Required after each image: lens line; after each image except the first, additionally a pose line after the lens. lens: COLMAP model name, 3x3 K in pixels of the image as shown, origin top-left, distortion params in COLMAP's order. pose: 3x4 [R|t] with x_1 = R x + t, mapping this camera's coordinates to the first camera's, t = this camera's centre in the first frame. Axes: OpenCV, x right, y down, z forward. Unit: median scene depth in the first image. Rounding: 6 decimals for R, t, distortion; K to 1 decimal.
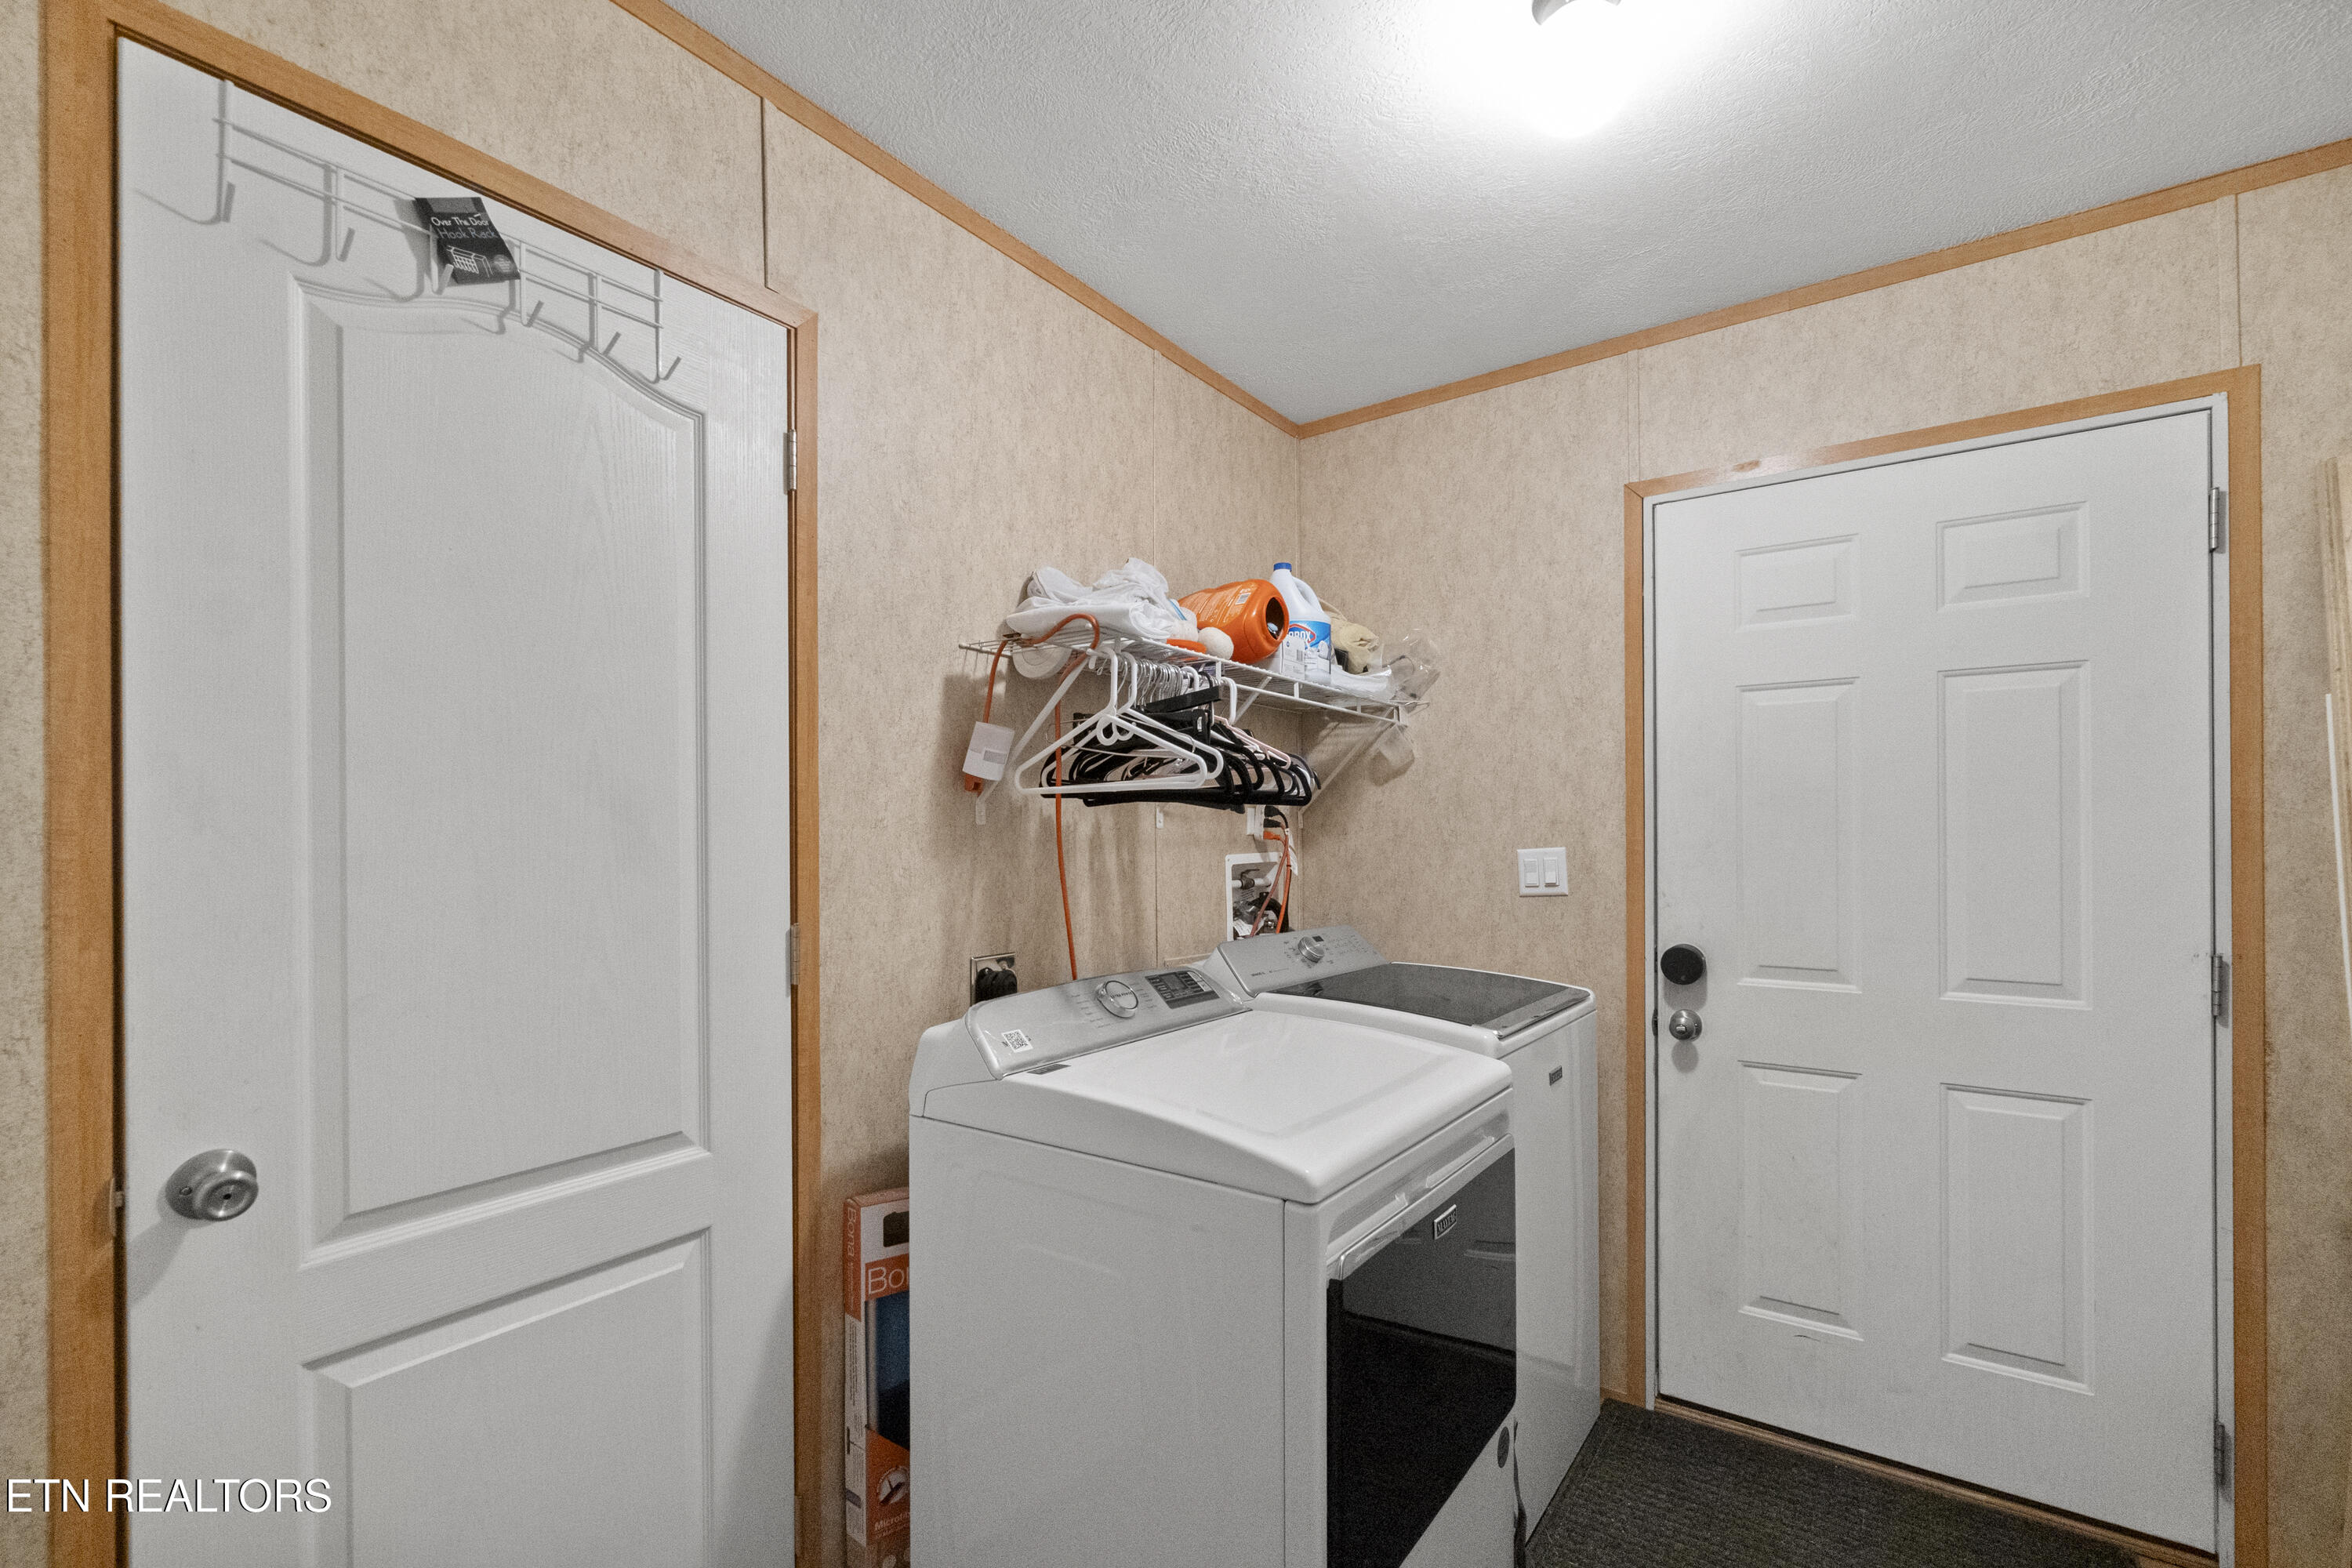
lens RADIAL K [[1027.2, 0, 1182.9], [0, 1027.2, 804.7], [0, 0, 1]] dist [-0.000132, 0.000407]
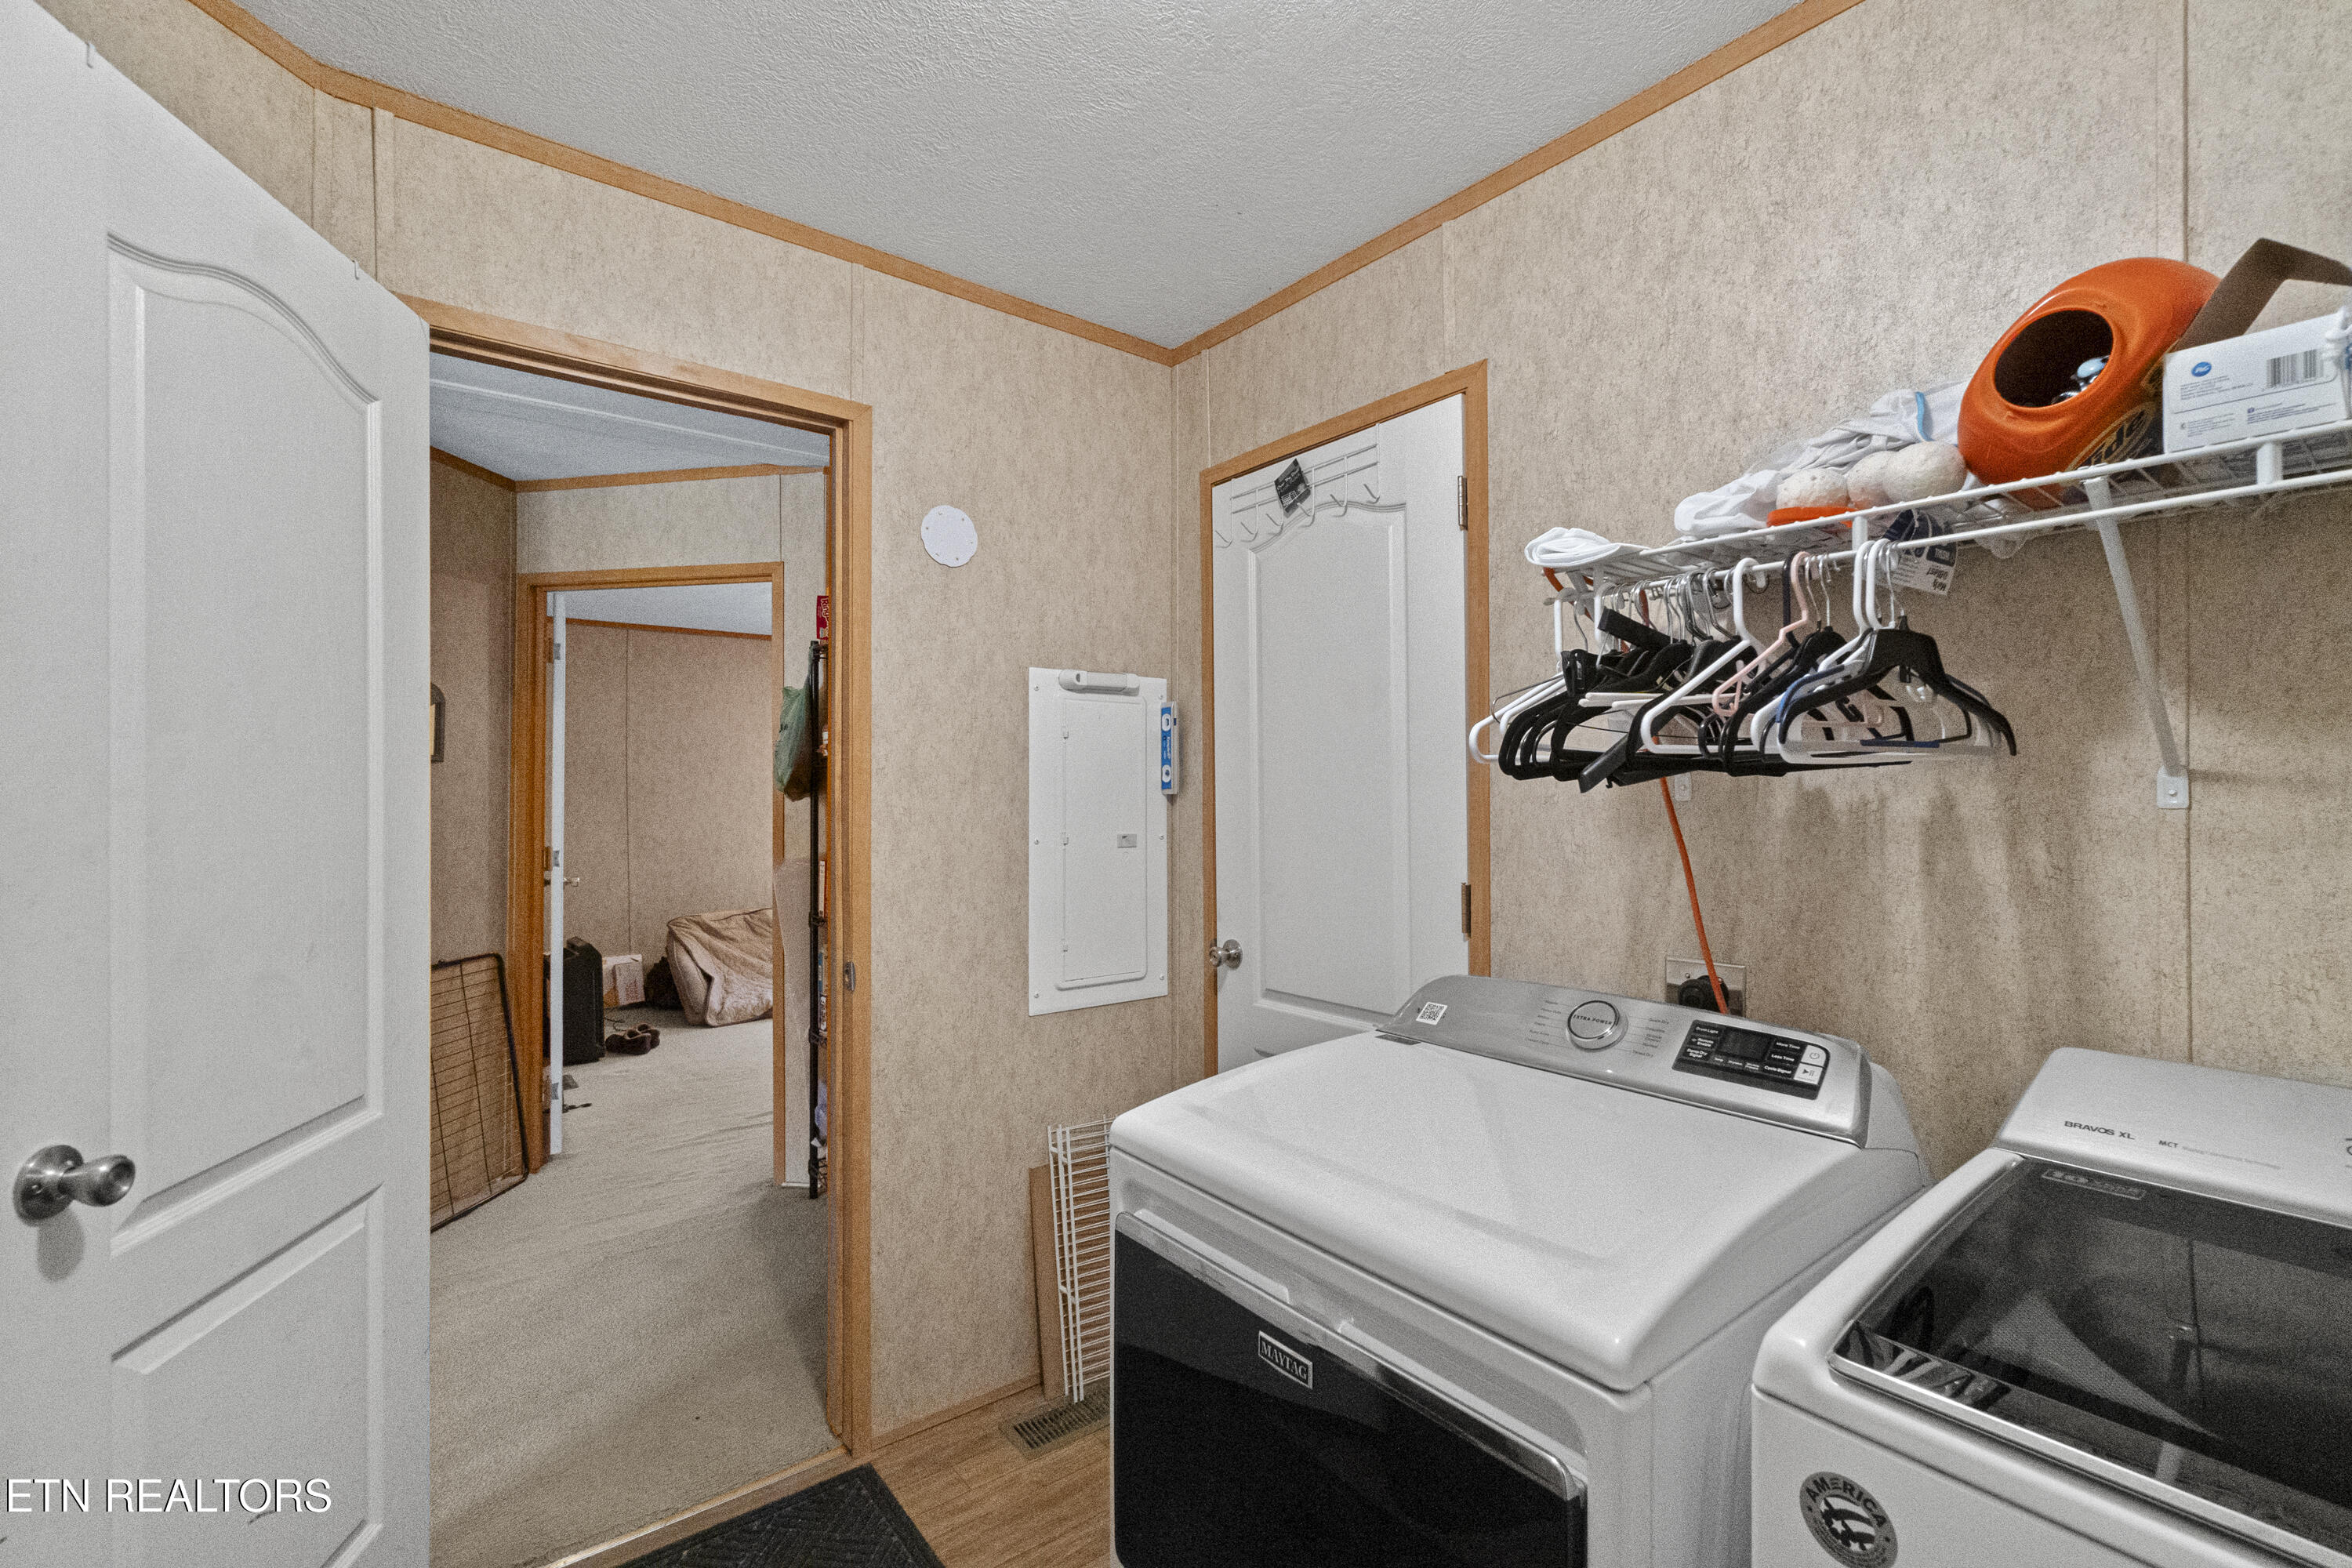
lens RADIAL K [[1010.5, 0, 1186.6], [0, 1010.5, 789.9], [0, 0, 1]] dist [-0.007576, 0.000224]
pose [[-0.280784, 0.000160, -0.959771, 0.772506], [0.027576, 0.999588, -0.007900, 0.006256], [0.959375, -0.028685, -0.280673, 0.915170]]
